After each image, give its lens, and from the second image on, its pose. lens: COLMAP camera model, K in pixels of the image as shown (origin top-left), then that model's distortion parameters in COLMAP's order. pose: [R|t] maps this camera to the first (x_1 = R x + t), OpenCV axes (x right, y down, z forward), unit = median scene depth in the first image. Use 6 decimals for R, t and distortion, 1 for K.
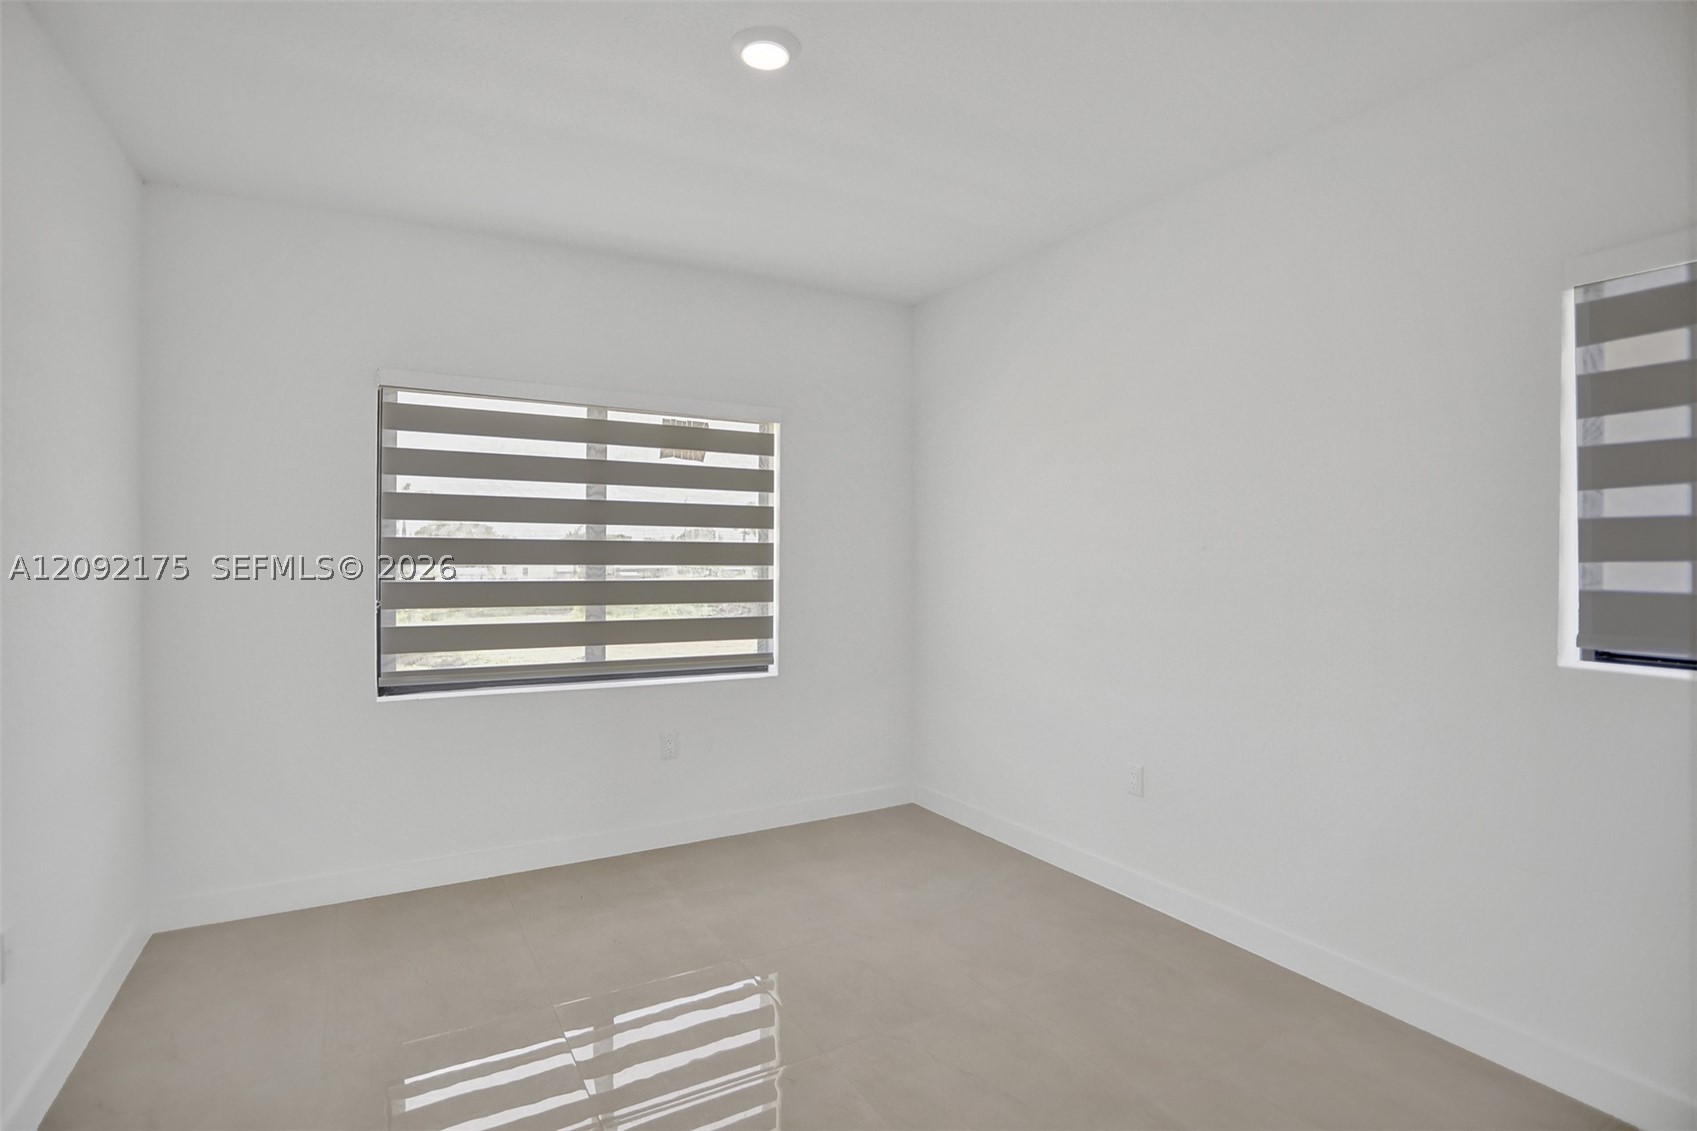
lens RADIAL K [[851.3, 0, 846.0], [0, 851.3, 560.1], [0, 0, 1]] dist [-0.002119, 0.000728]
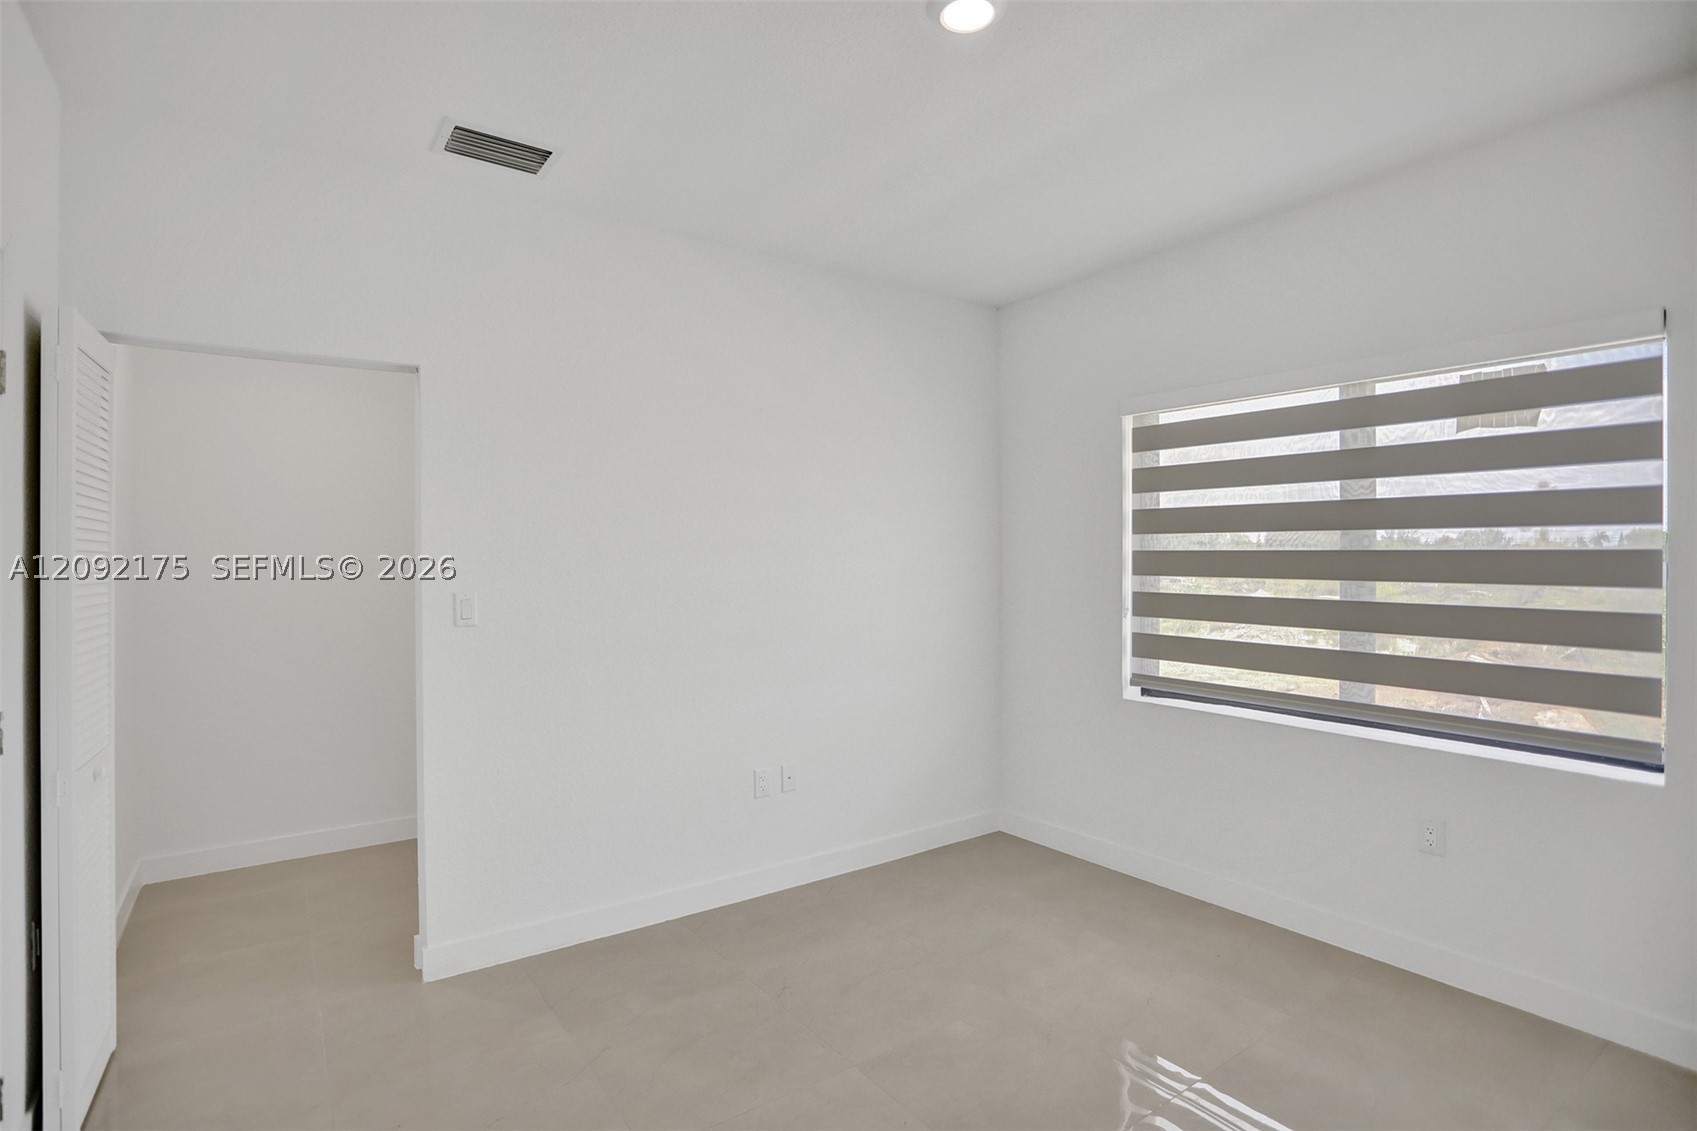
lens RADIAL K [[851.3, 0, 846.0], [0, 851.3, 560.1], [0, 0, 1]] dist [-0.002119, 0.000728]
pose [[0.108113, -0.000519, -0.994139, 0.435786], [-0.010202, 0.999947, -0.001632, -0.007533], [0.994086, 0.010318, 0.108102, 0.434145]]
